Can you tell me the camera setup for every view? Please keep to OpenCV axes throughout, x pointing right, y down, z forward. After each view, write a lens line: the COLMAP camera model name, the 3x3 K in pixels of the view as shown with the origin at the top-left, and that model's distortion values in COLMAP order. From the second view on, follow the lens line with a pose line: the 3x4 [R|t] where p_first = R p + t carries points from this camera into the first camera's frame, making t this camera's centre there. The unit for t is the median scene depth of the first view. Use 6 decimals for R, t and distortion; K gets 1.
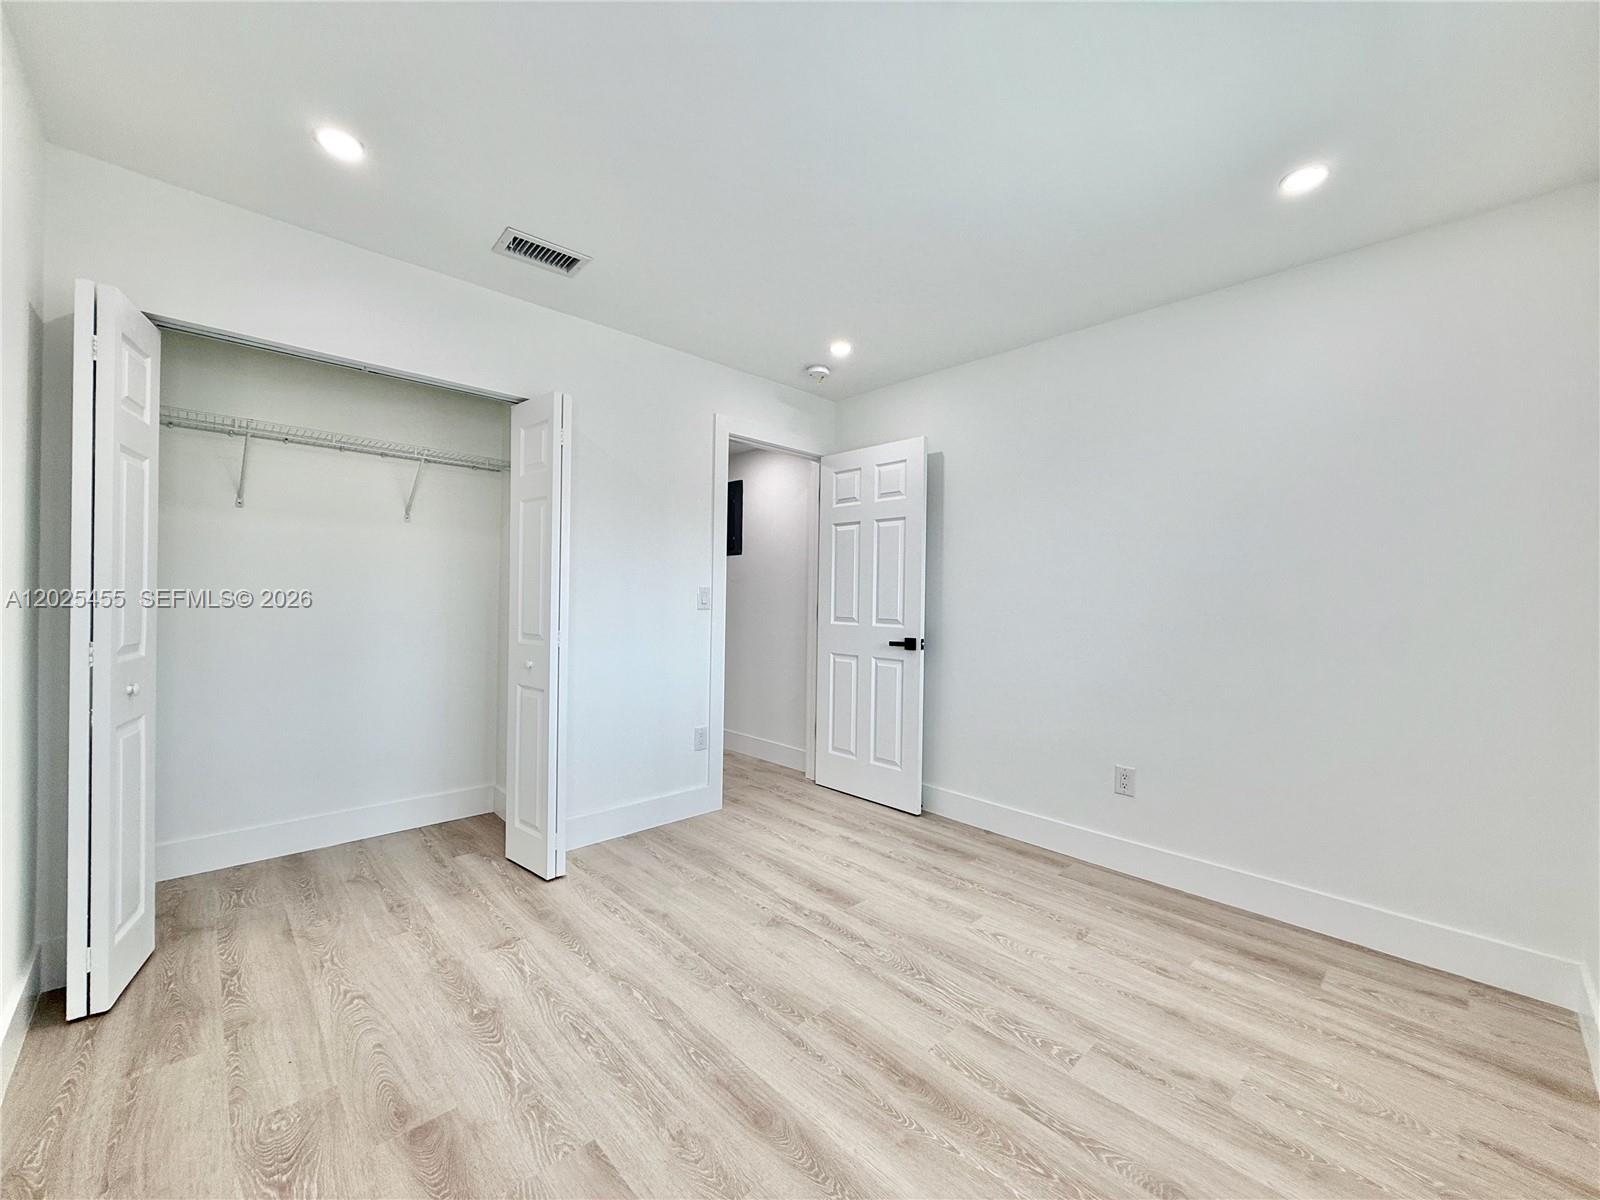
lens RADIAL K [[637.2, 0, 799.2], [0, 637.2, 602.9], [0, 0, 1]] dist [-0.002658, 0.000517]
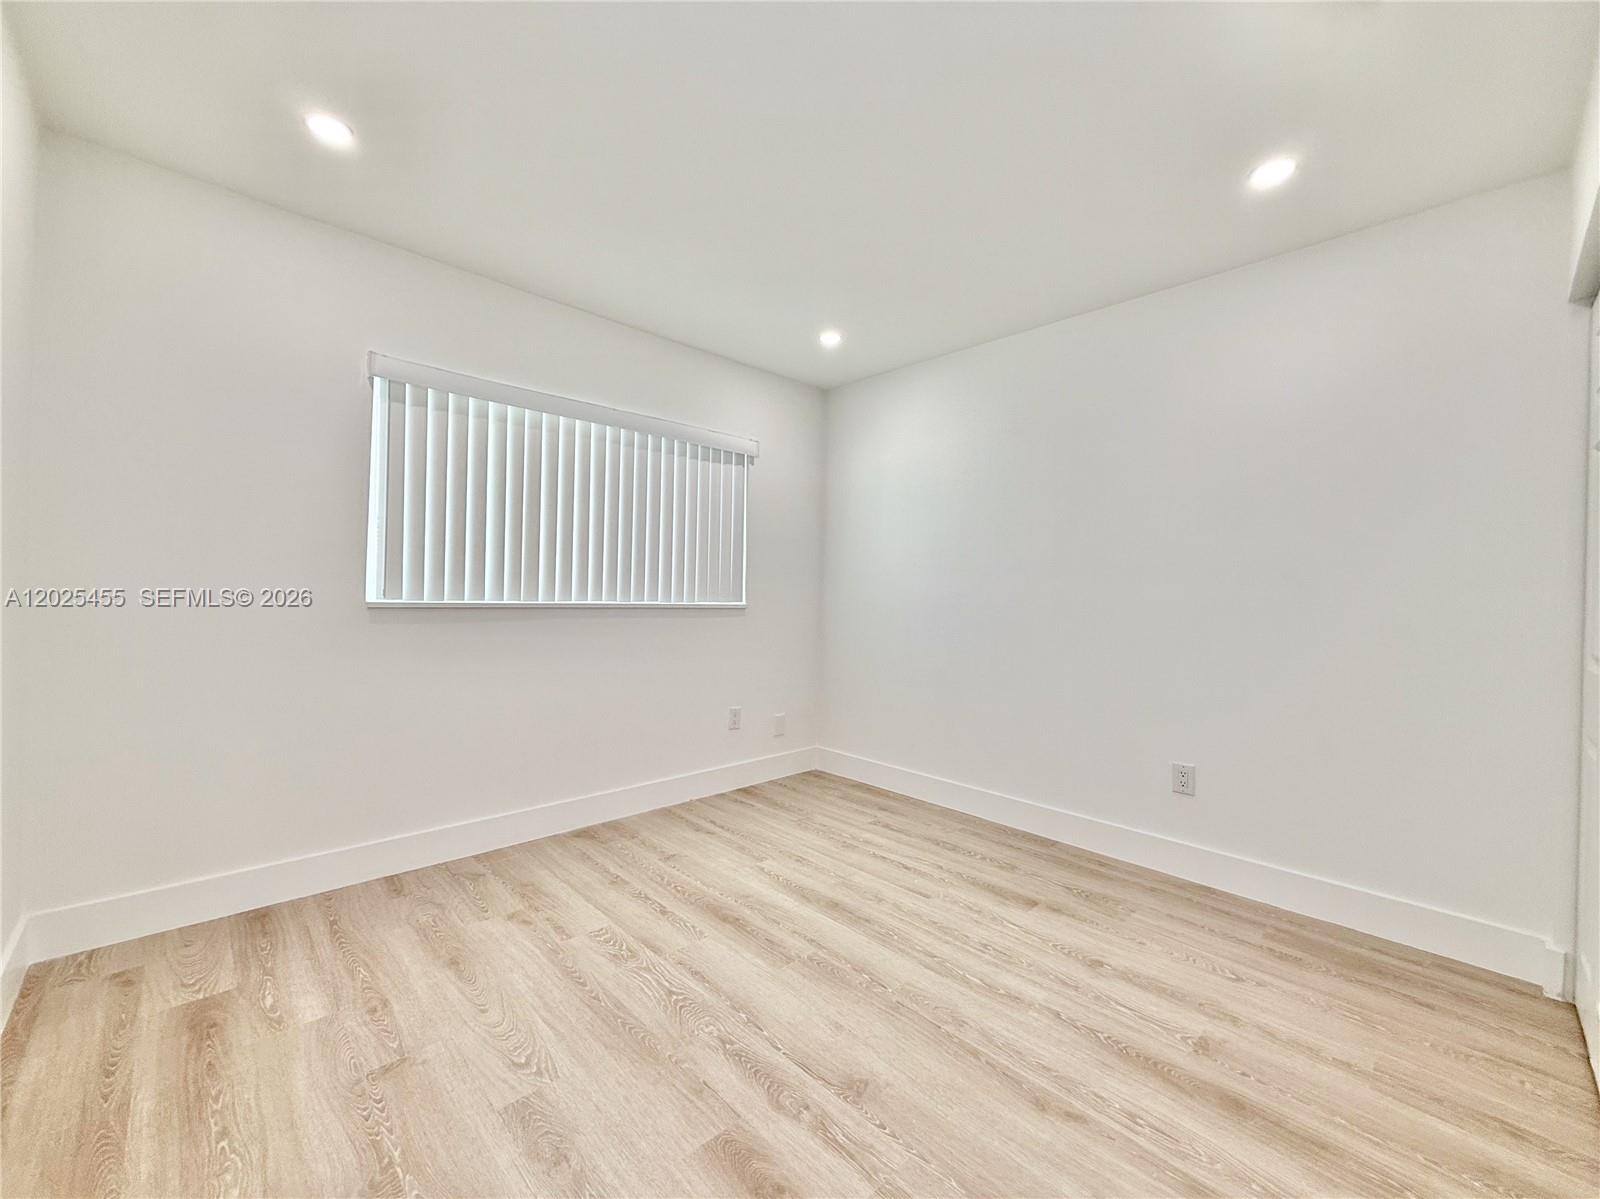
lens RADIAL K [[637.2, 0, 798.6], [0, 637.2, 593.9], [0, 0, 1]] dist [-0.002658, 0.000517]
pose [[-0.999315, -0.037013, -0.000342, 0.044203], [-0.037014, 0.999299, 0.005601, 0.013029], [0.000134, 0.005610, -0.999984, 1.951638]]
